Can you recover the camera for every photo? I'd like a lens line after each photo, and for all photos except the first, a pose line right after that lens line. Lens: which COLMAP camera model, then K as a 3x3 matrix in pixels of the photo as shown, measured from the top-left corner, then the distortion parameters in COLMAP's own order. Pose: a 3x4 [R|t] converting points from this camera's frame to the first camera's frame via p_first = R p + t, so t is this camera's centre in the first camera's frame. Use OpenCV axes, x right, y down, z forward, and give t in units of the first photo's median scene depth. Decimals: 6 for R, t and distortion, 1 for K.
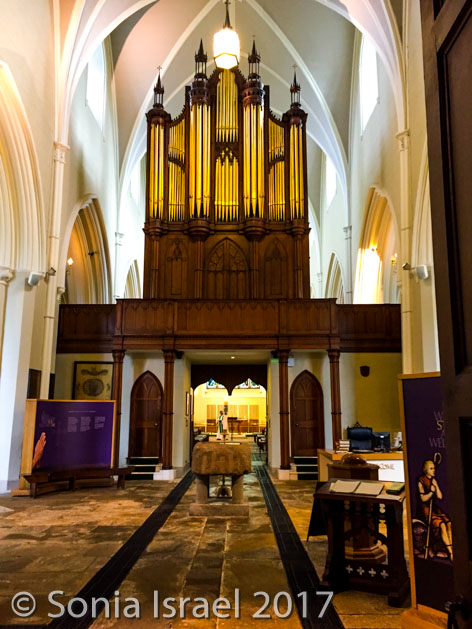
lens RADIAL K [[532.8, 0, 236.0], [0, 532.8, 314.5], [0, 0, 1]] dist [0.001103, -0.006260]
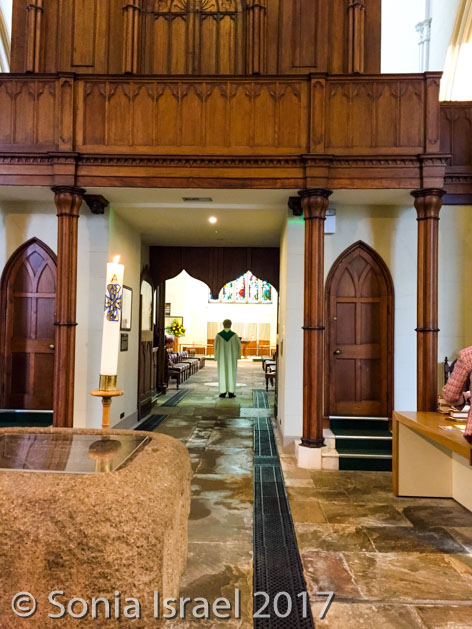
lens RADIAL K [[532.8, 0, 236.0], [0, 532.8, 314.5], [0, 0, 1]] dist [0.001103, -0.006260]
pose [[0.999466, 0.017931, -0.027332, 0.034562], [-0.013749, 0.989165, 0.146163, 0.103854], [0.029657, -0.145709, 0.988883, 0.526824]]
